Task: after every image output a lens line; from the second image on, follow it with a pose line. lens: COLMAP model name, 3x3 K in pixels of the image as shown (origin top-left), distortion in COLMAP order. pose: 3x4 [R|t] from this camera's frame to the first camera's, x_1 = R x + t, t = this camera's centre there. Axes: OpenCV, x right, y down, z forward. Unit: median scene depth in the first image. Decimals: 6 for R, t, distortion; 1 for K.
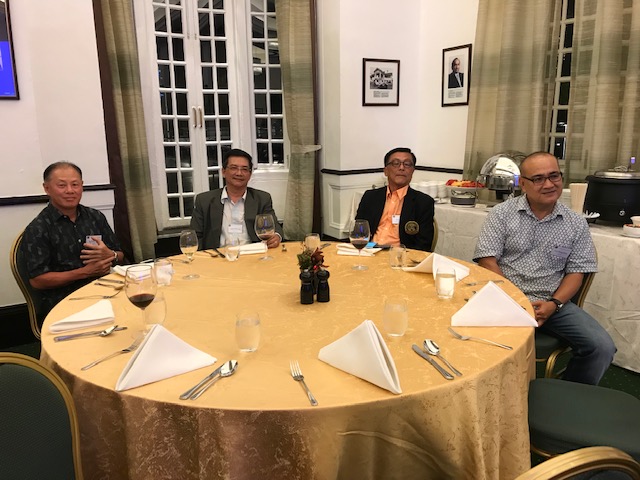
lens RADIAL K [[539.6, 0, 324.2], [0, 539.6, 244.4], [0, 0, 1]] dist [0.006273, 0.003218]
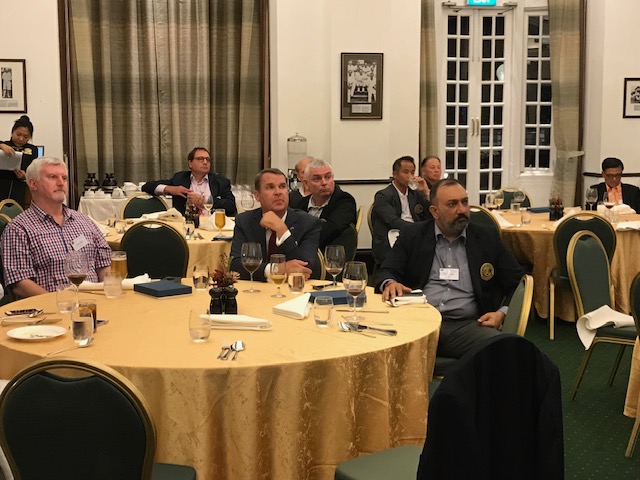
lens RADIAL K [[949.5, 0, 316.2], [0, 949.5, 241.8], [0, 0, 1]] dist [0.125366, 0.000000]
pose [[0.947938, 0.047692, -0.314865, 0.103181], [-0.075484, 0.994196, -0.076662, 0.198918], [0.309381, 0.096438, 0.946035, -1.048692]]
